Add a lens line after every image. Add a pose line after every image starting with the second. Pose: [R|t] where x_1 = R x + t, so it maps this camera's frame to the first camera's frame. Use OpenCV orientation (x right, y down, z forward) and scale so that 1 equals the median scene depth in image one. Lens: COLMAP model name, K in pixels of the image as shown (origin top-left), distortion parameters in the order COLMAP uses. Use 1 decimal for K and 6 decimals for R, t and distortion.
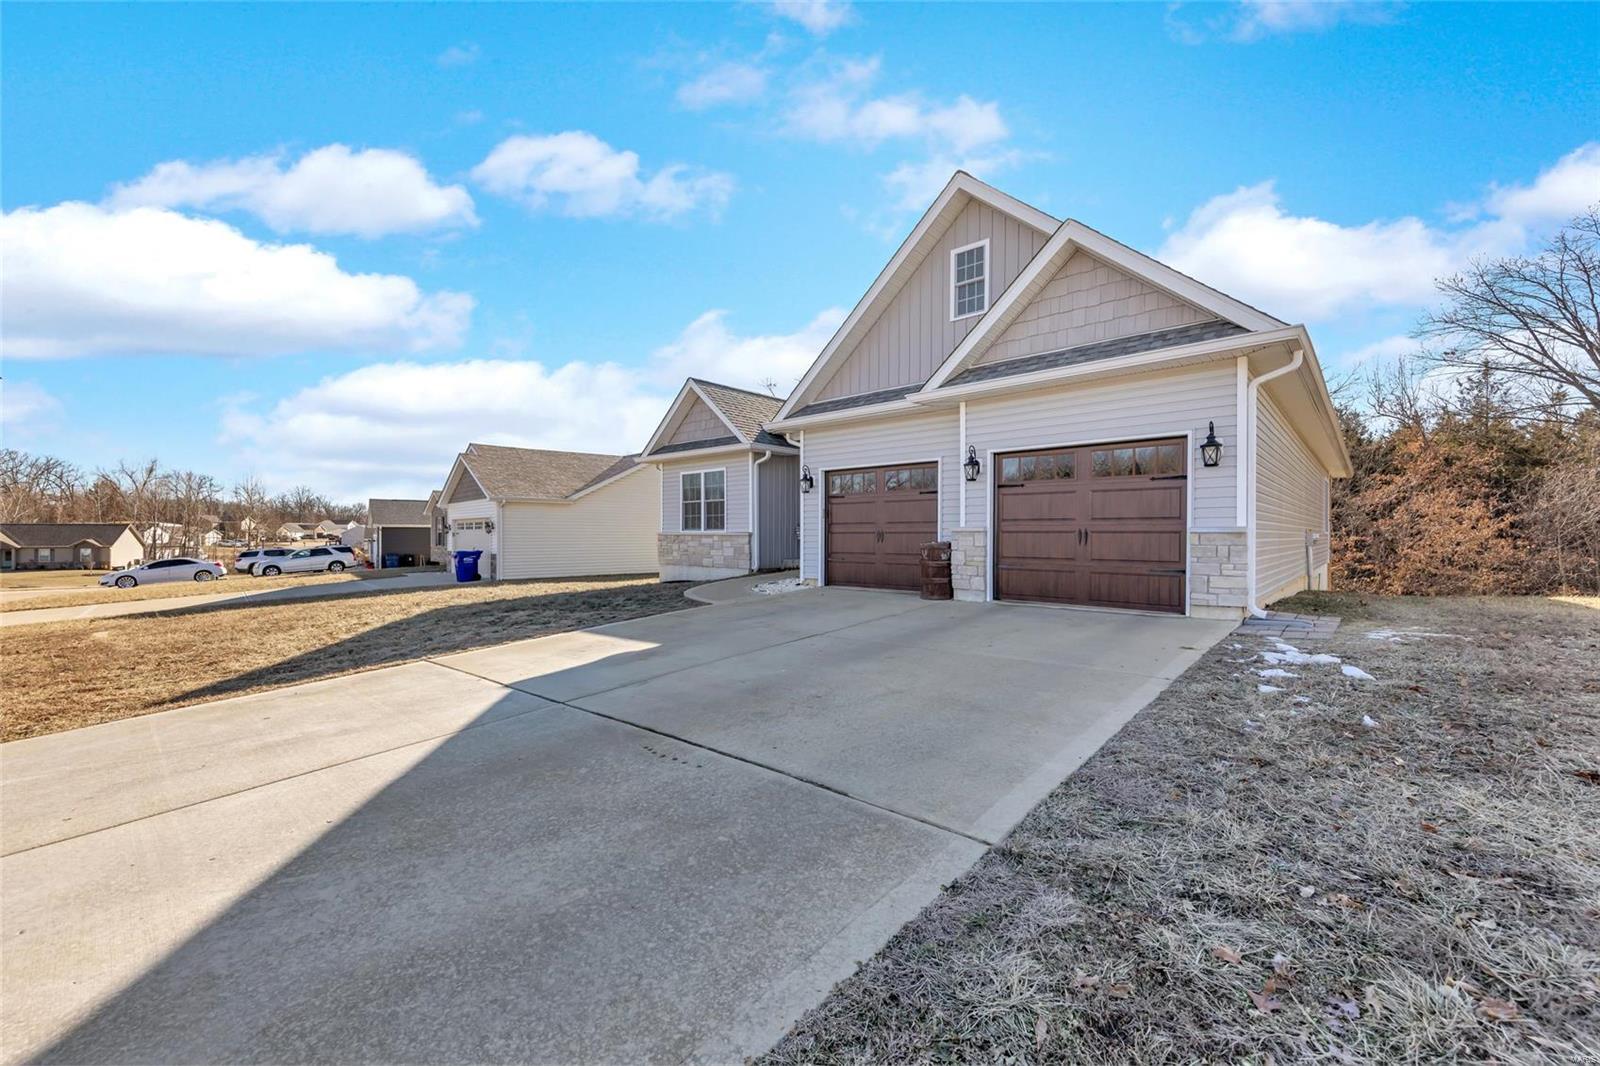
lens RADIAL K [[630.5, 0, 799.3], [0, 630.5, 535.3], [0, 0, 1]] dist [0.001110, 0.000092]
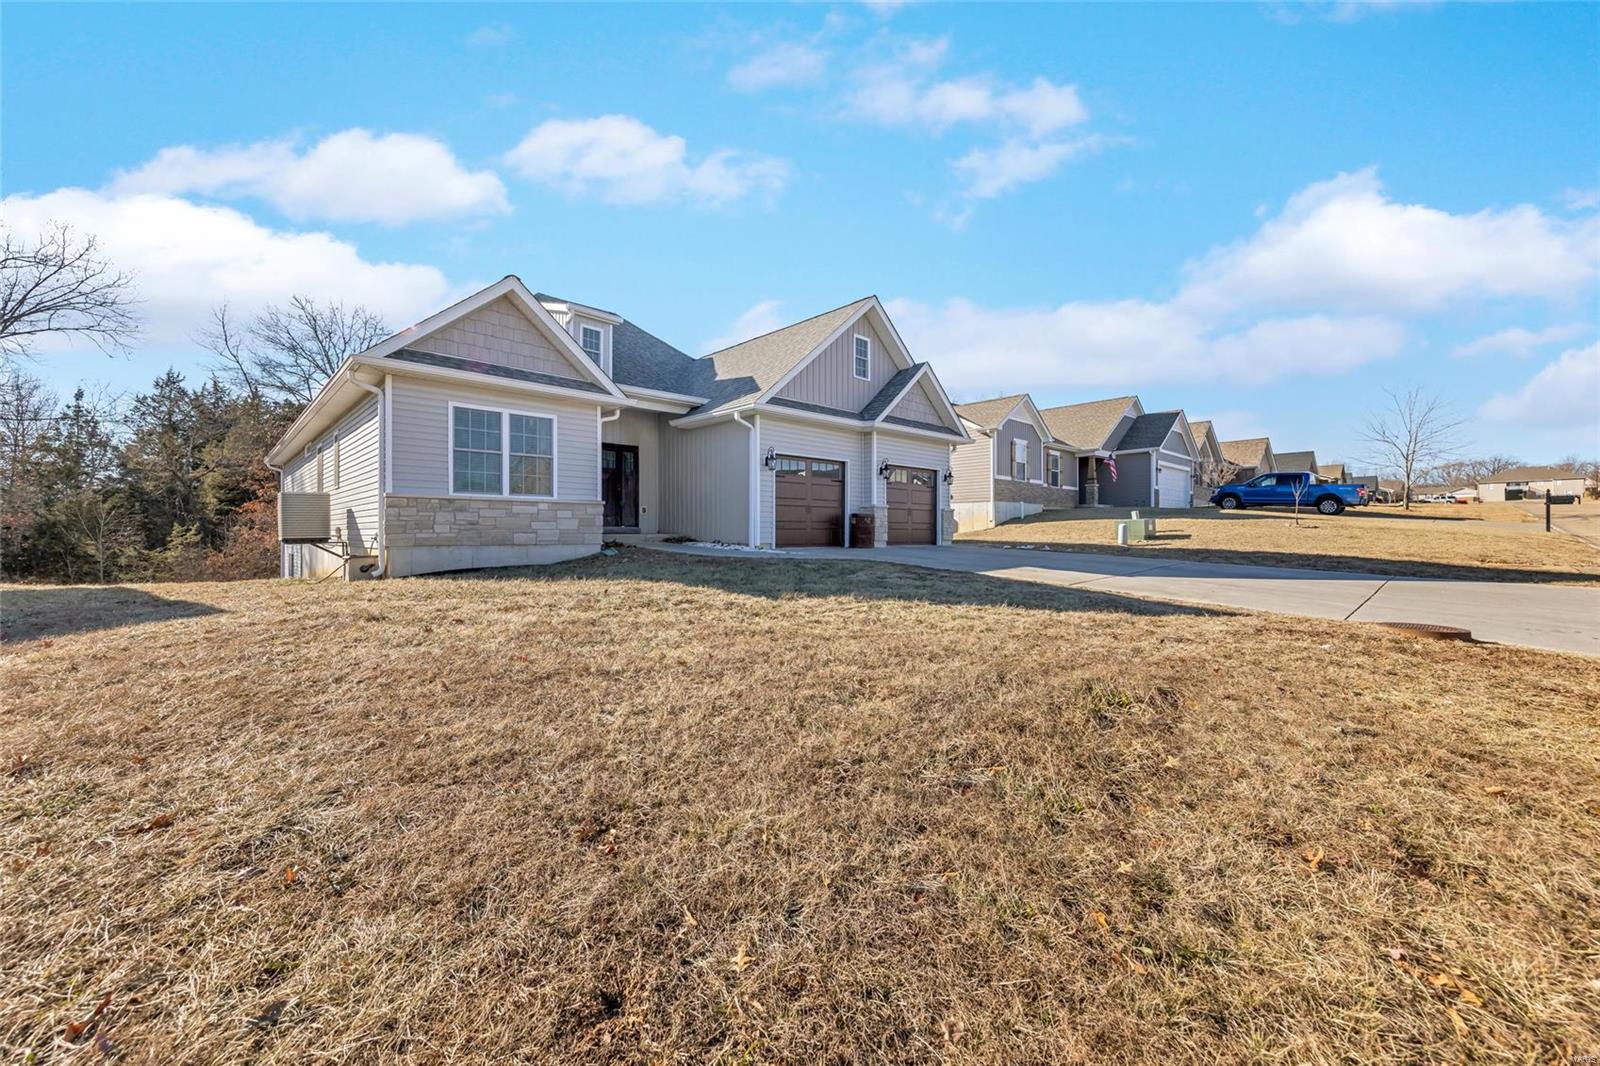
lens RADIAL K [[630.5, 0, 794.9], [0, 630.5, 532.5], [0, 0, 1]] dist [0.001110, 0.000092]
pose [[0.075347, 0.001842, 0.997156, -1.311787], [0.002468, 0.999995, -0.002034, 0.058499], [-0.997154, 0.002614, 0.075342, 0.980127]]
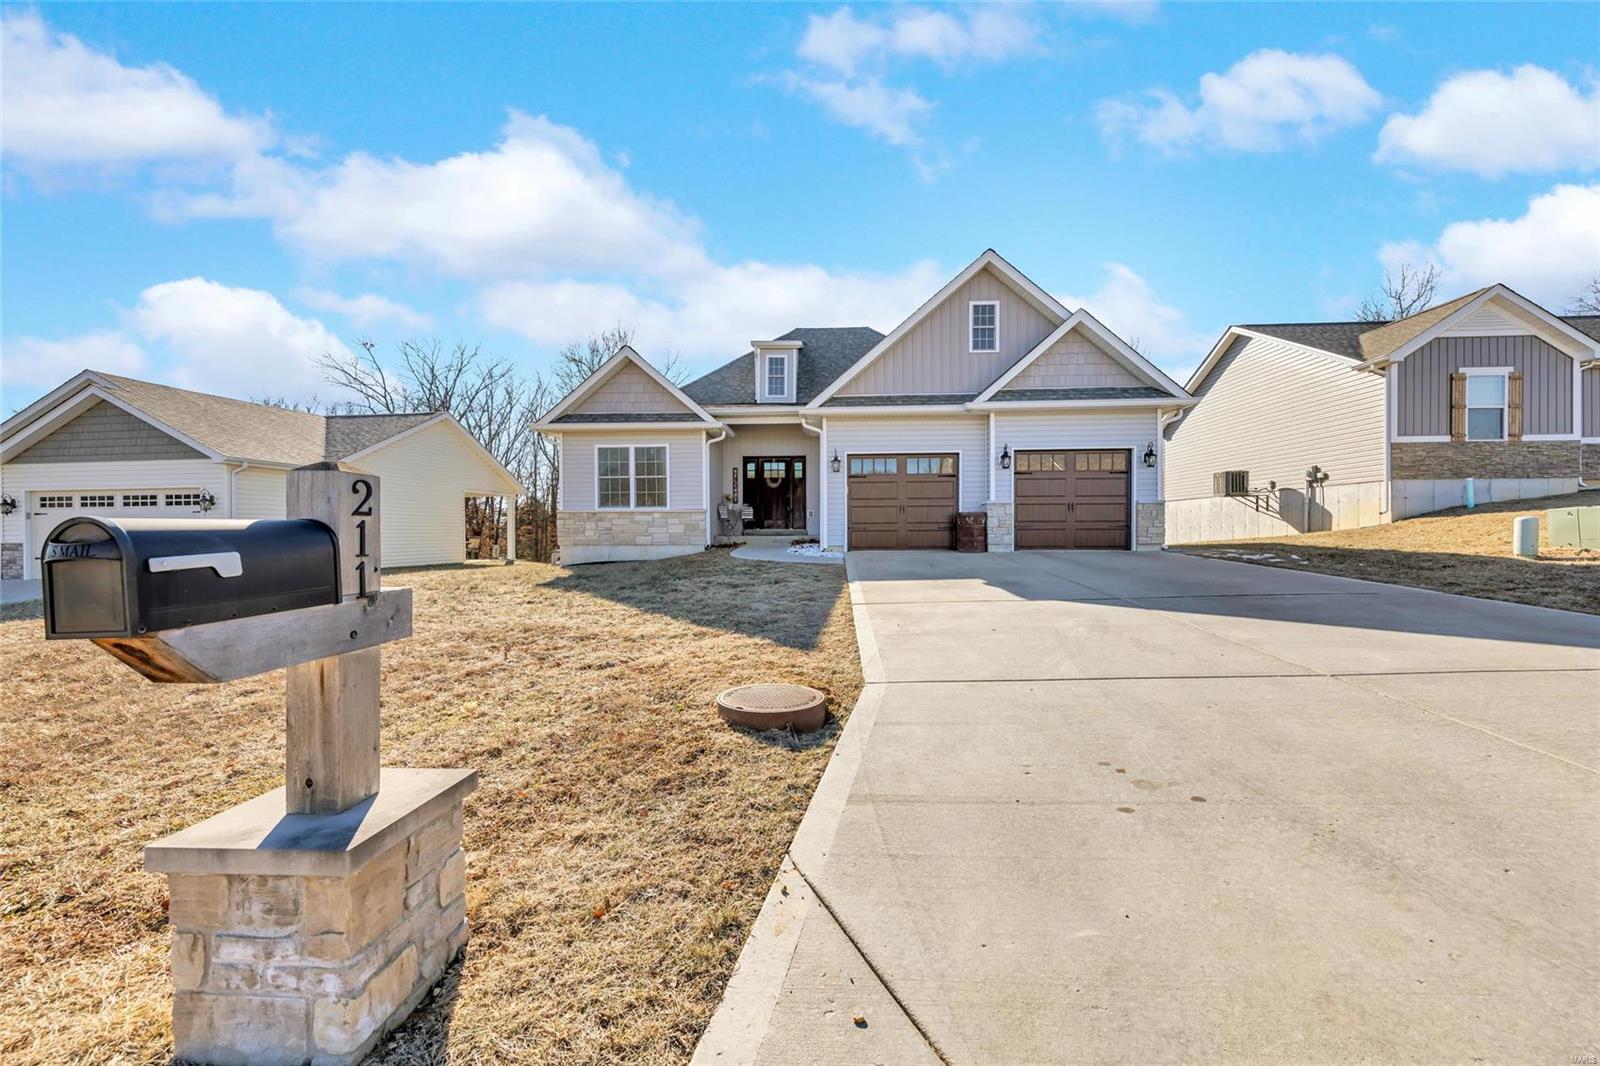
lens RADIAL K [[630.5, 0, 799.2], [0, 630.5, 539.1], [0, 0, 1]] dist [0.001110, 0.000092]
pose [[0.779249, -0.011370, 0.626612, -0.876554], [0.006349, 0.999927, 0.010248, 0.050318], [-0.626683, -0.004008, 0.779264, 0.147129]]
